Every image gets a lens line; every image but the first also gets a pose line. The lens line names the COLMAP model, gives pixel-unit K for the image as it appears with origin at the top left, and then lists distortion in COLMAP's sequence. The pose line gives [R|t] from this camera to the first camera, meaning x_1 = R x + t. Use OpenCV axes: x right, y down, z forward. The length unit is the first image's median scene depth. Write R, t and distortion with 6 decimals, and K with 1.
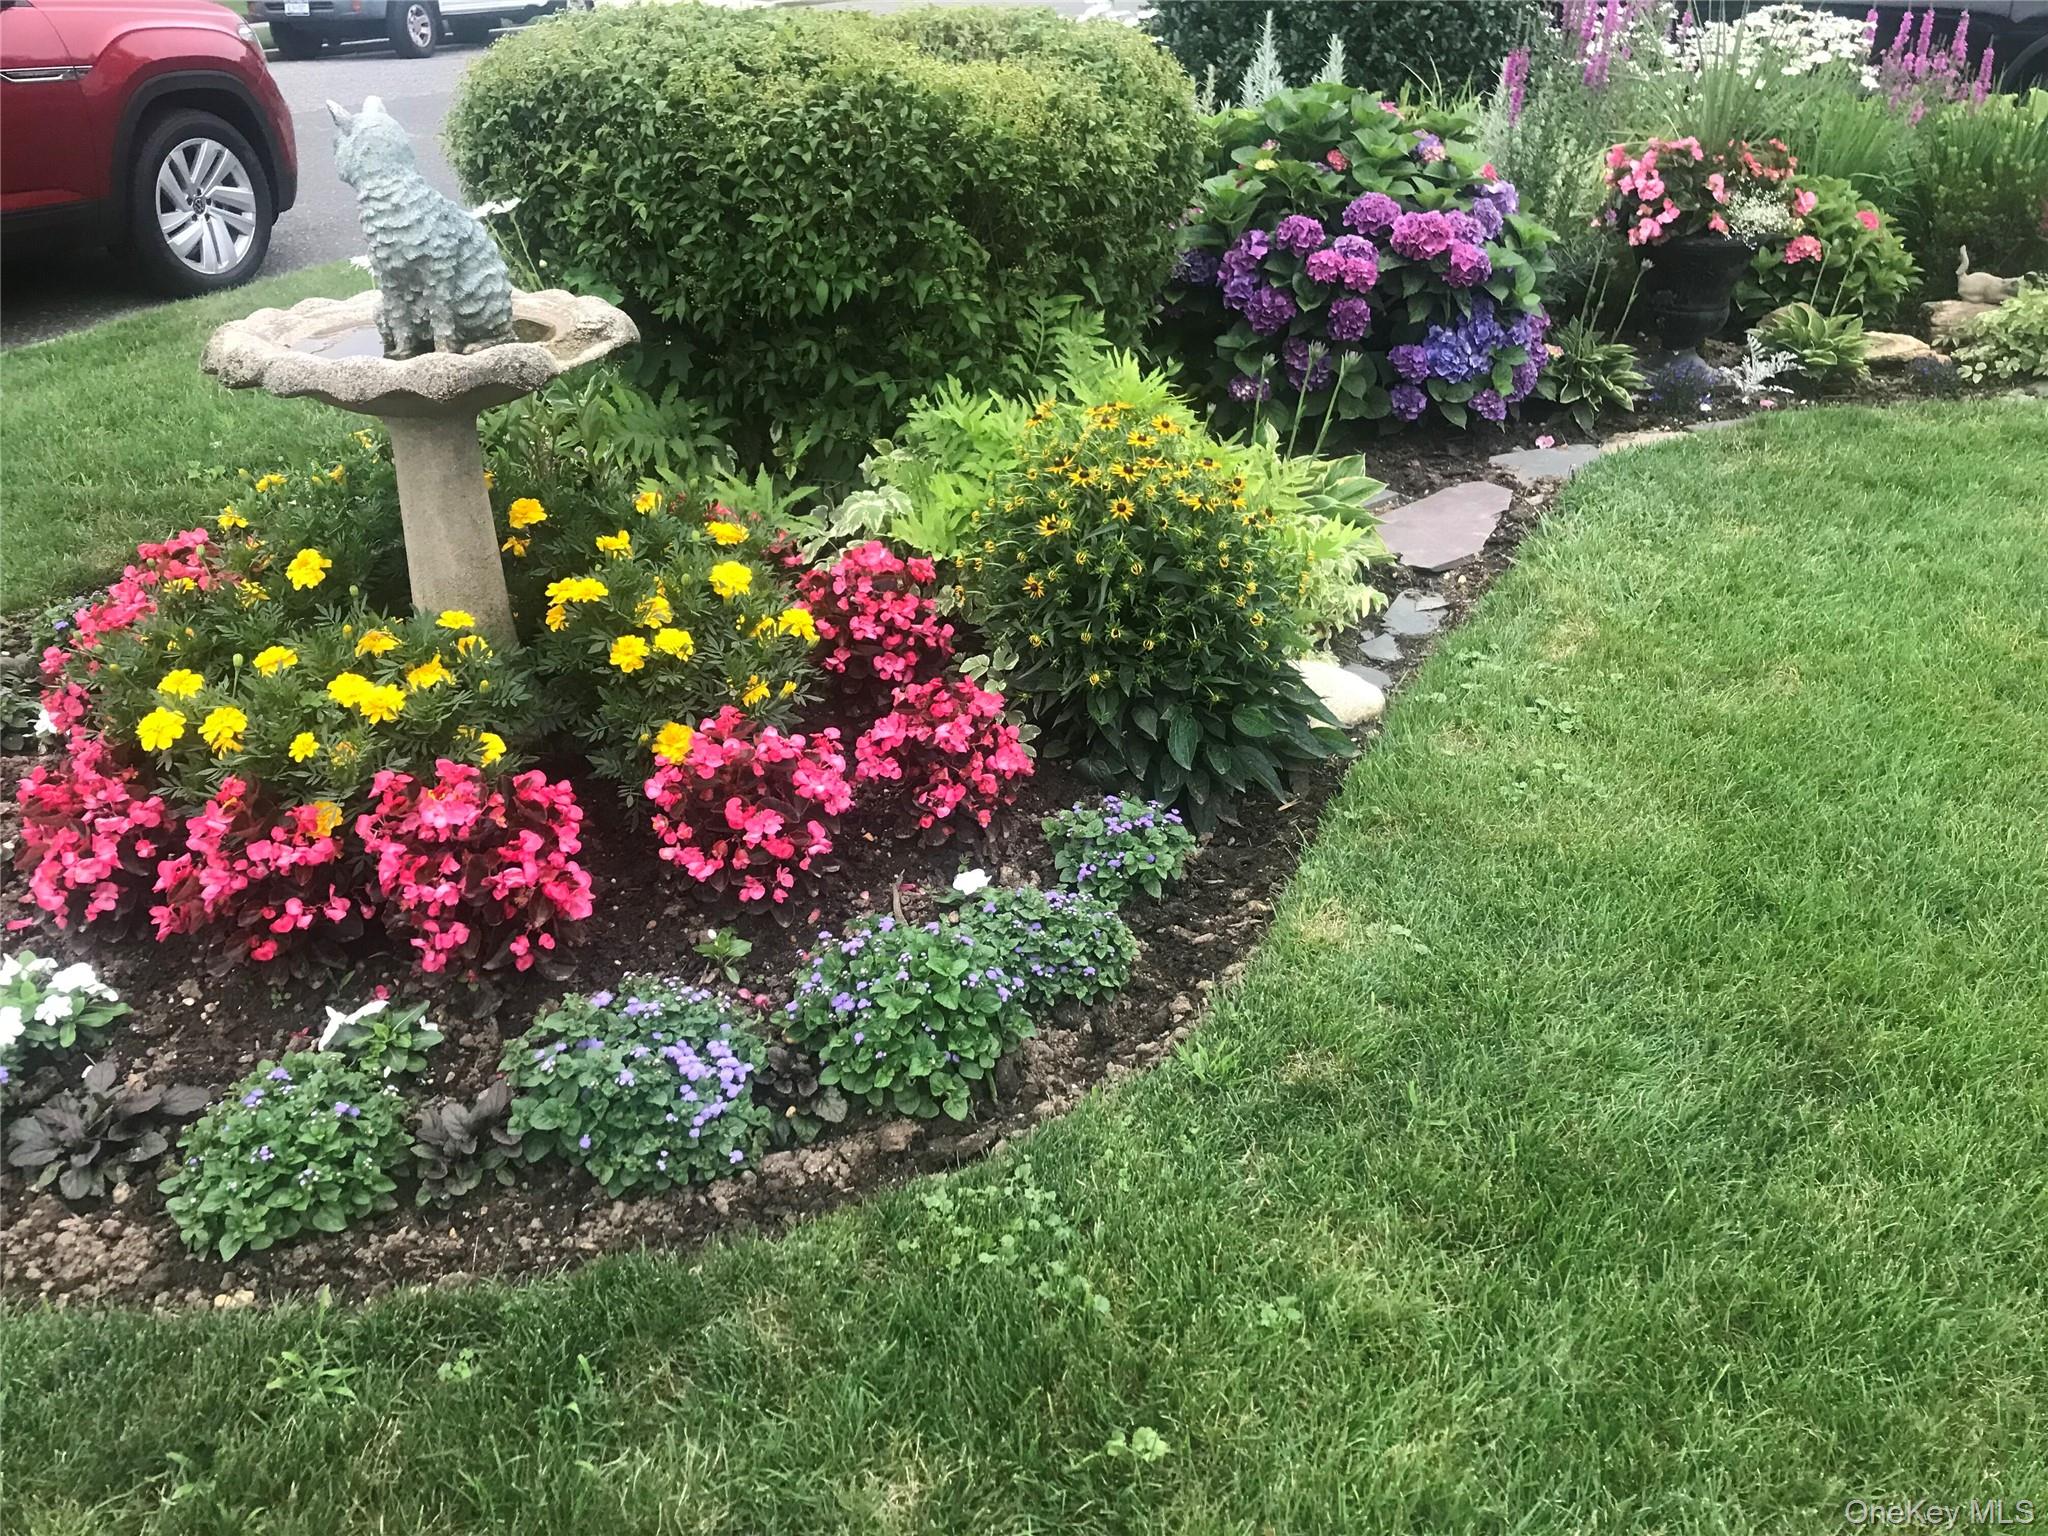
lens RADIAL K [[1664.7, 0, 1017.5], [0, 1664.7, 764.5], [0, 0, 1]] dist [0.004795, 0.002884]
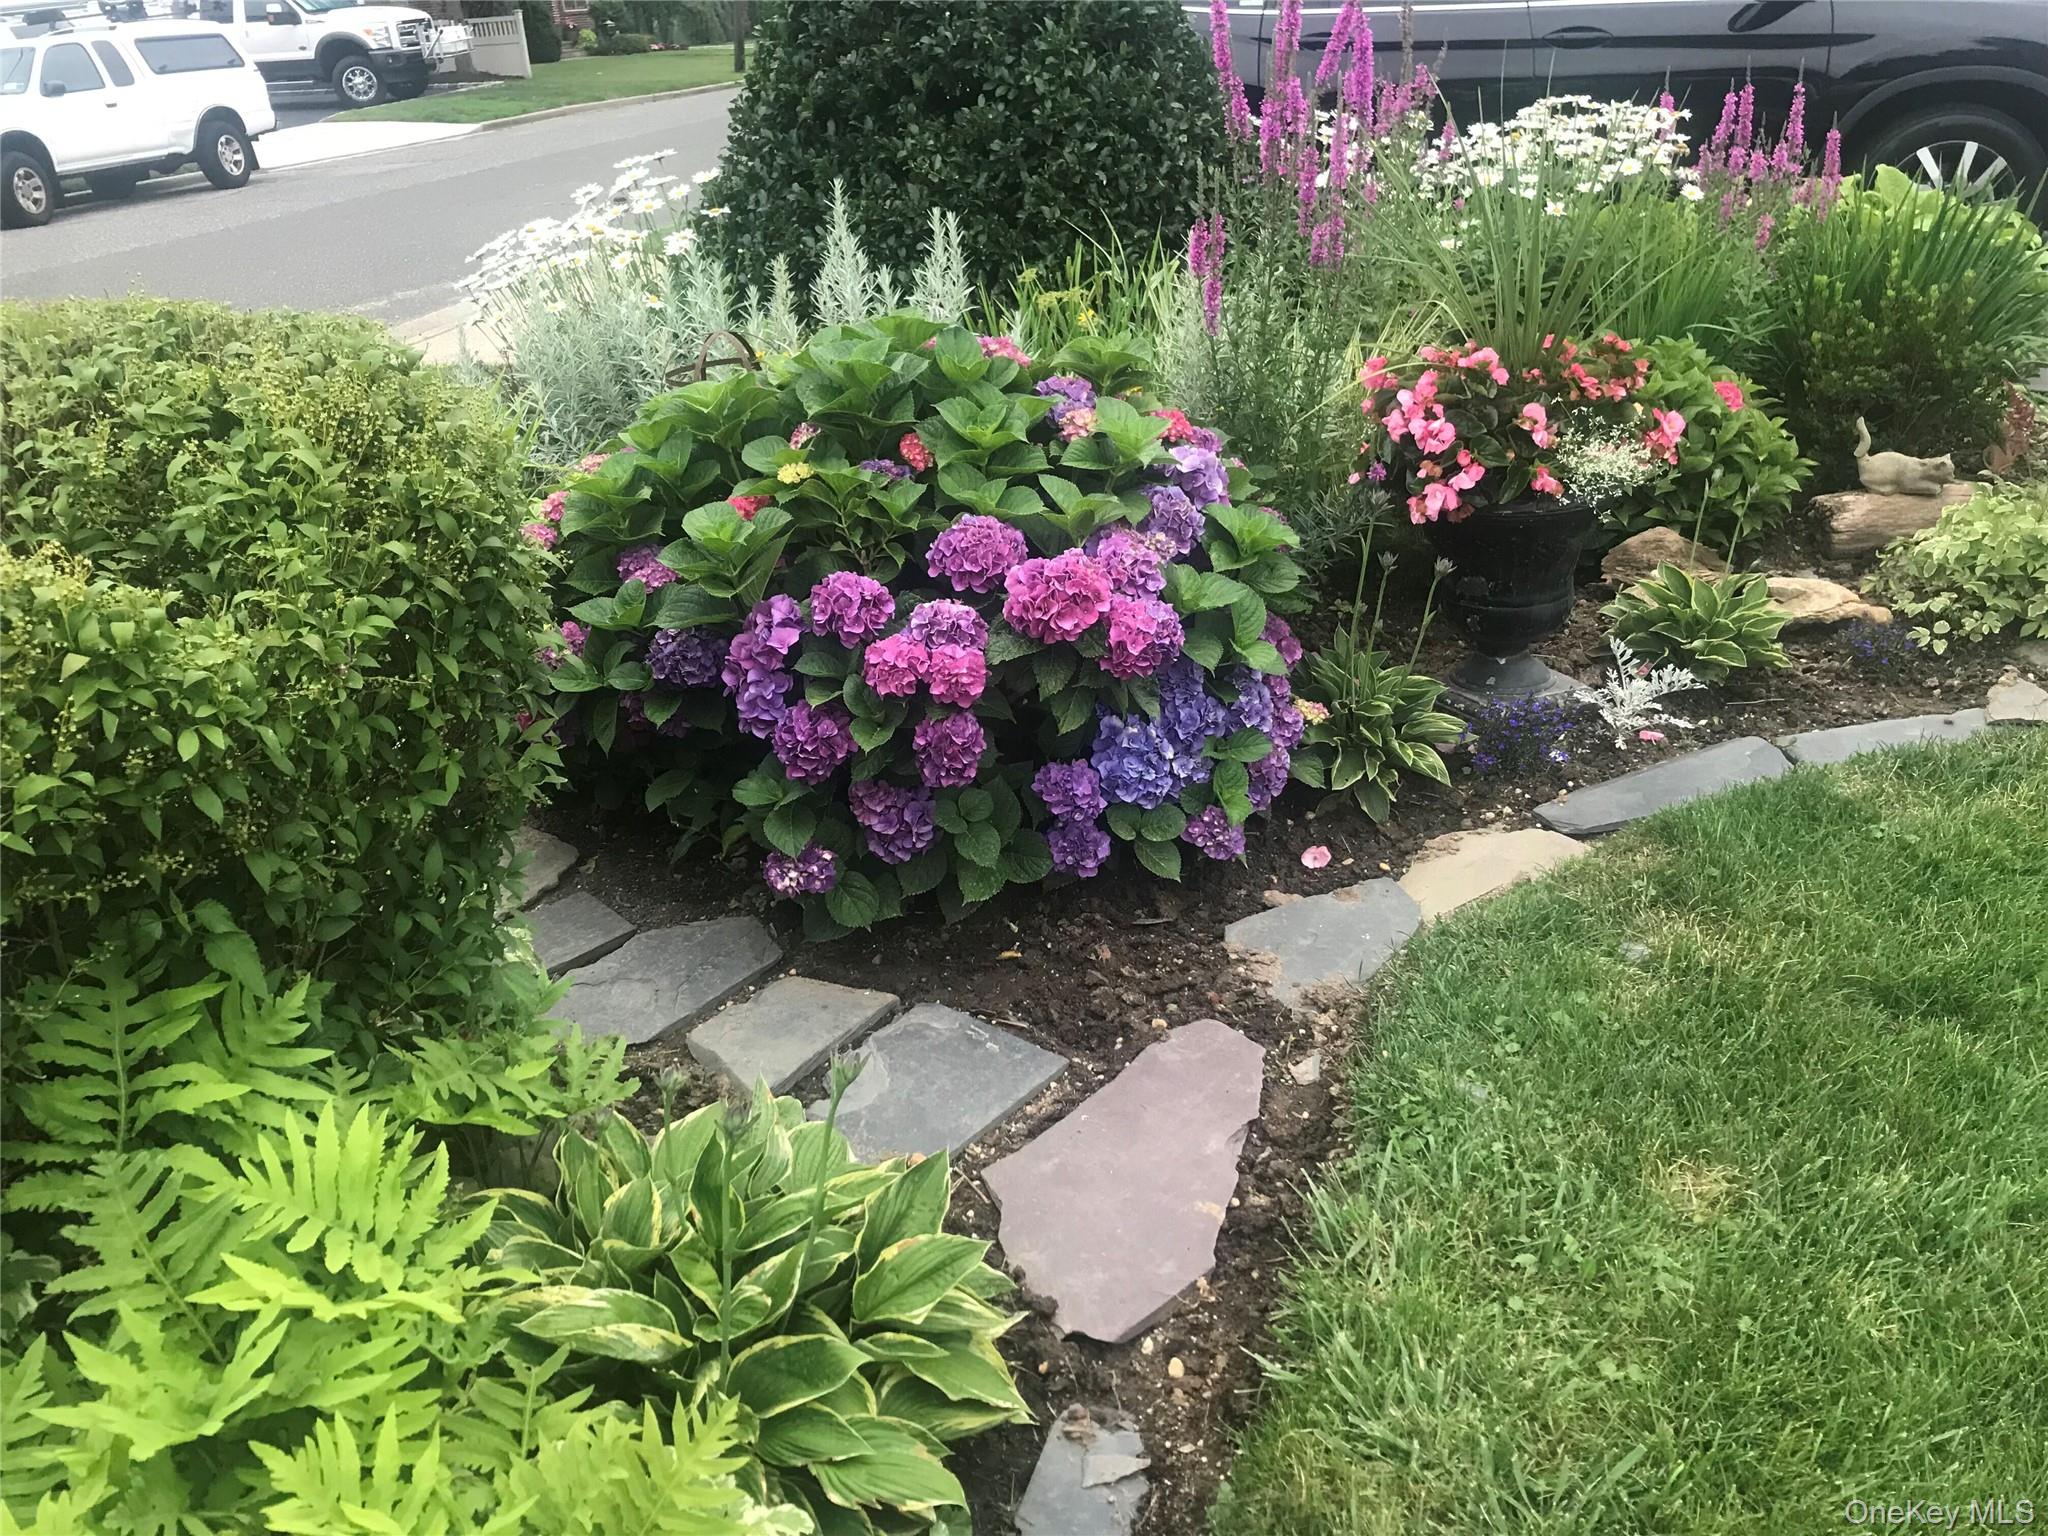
lens RADIAL K [[1654.4, 0, 965.7], [0, 1654.4, 769.1], [0, 0, 1]] dist [0.005181, 0.005249]
pose [[0.992008, -0.104065, 0.071352, 0.151740], [0.106644, 0.993738, -0.033331, -0.223918], [-0.067436, 0.040674, 0.996894, 0.407805]]
